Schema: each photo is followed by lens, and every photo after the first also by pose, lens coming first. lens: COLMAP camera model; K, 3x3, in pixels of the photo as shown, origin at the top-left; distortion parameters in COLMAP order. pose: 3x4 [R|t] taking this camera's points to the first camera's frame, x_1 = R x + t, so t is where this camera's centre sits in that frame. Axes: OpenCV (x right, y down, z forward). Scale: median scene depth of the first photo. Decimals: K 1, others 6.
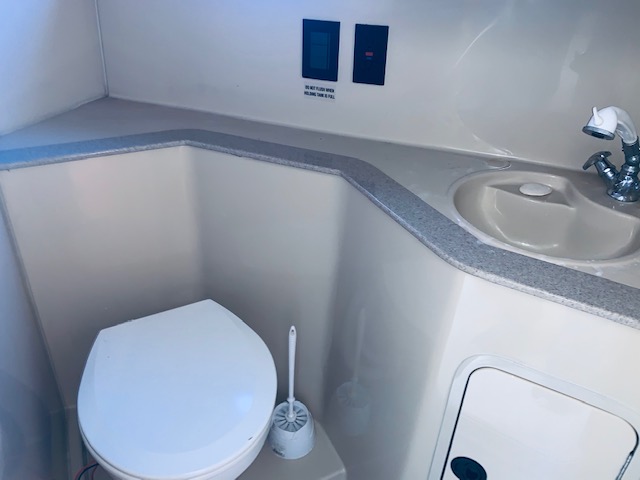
lens RADIAL K [[483.1, 0, 326.0], [0, 483.1, 234.2], [0, 0, 1]] dist [0.058413, -0.129375]
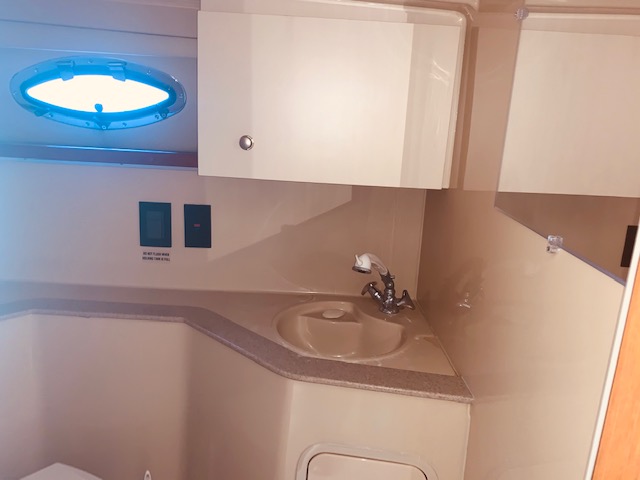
lens RADIAL K [[483.1, 0, 326.0], [0, 483.1, 234.2], [0, 0, 1]] dist [0.058413, -0.129375]
pose [[0.926728, -0.062771, 0.370453, -0.080789], [0.168458, 0.950712, -0.260324, 0.047593], [-0.335853, 0.303655, 0.891626, -0.283854]]
